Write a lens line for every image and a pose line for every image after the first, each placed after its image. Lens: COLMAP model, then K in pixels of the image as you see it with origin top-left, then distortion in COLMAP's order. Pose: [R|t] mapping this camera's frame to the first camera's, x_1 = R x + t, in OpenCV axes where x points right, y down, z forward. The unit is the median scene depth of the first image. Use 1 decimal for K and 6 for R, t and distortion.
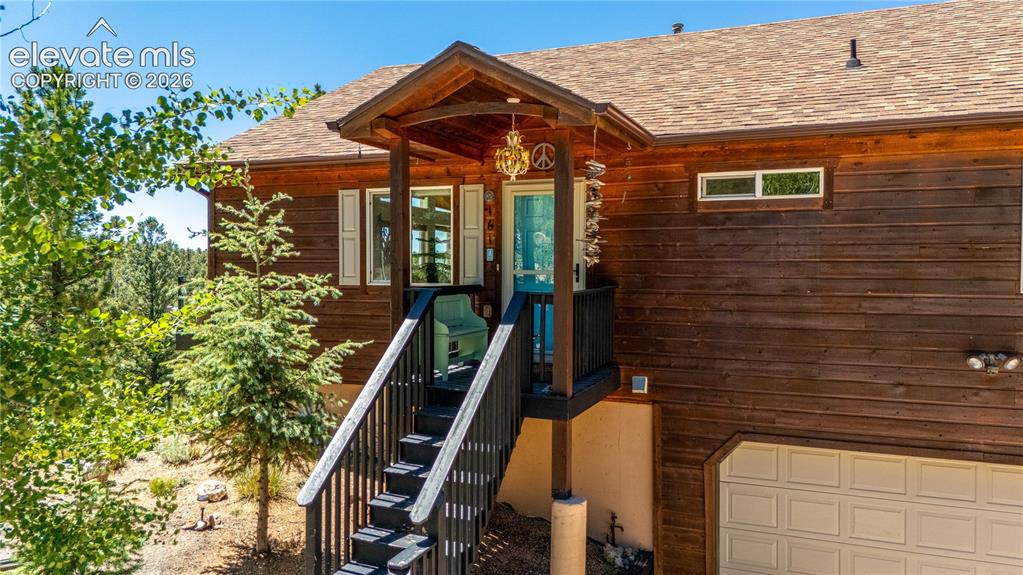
lens RADIAL K [[753.1, 0, 514.3], [0, 753.1, 282.4], [0, 0, 1]] dist [0.068860, -0.049806]
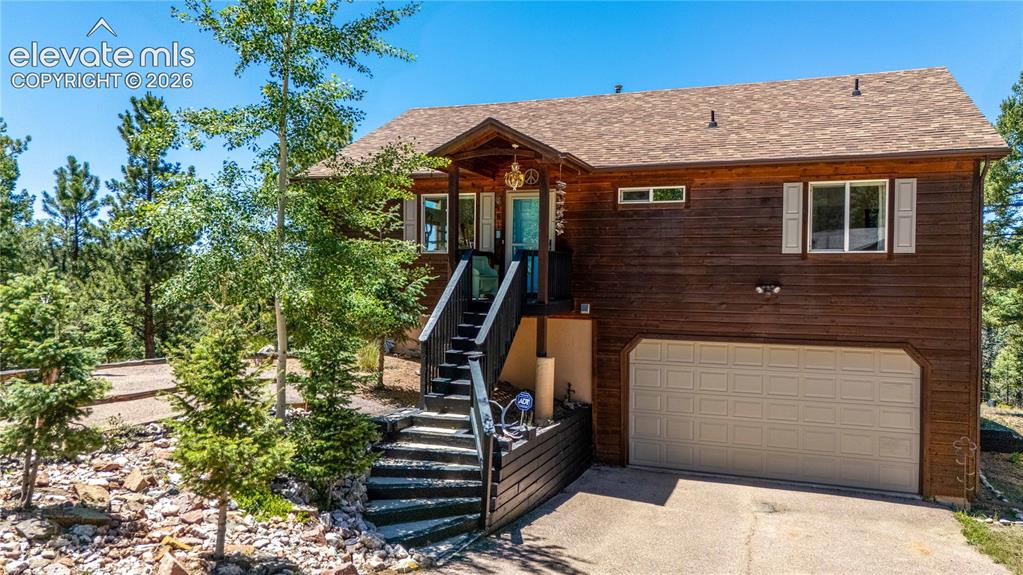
lens RADIAL K [[753.1, 0, 505.7], [0, 753.1, 288.5], [0, 0, 1]] dist [0.068860, -0.049806]
pose [[0.999467, 0.009563, 0.031215, -0.076312], [-0.009399, 0.999941, -0.005398, 0.105912], [-0.031265, 0.005102, 0.999498, -0.773866]]
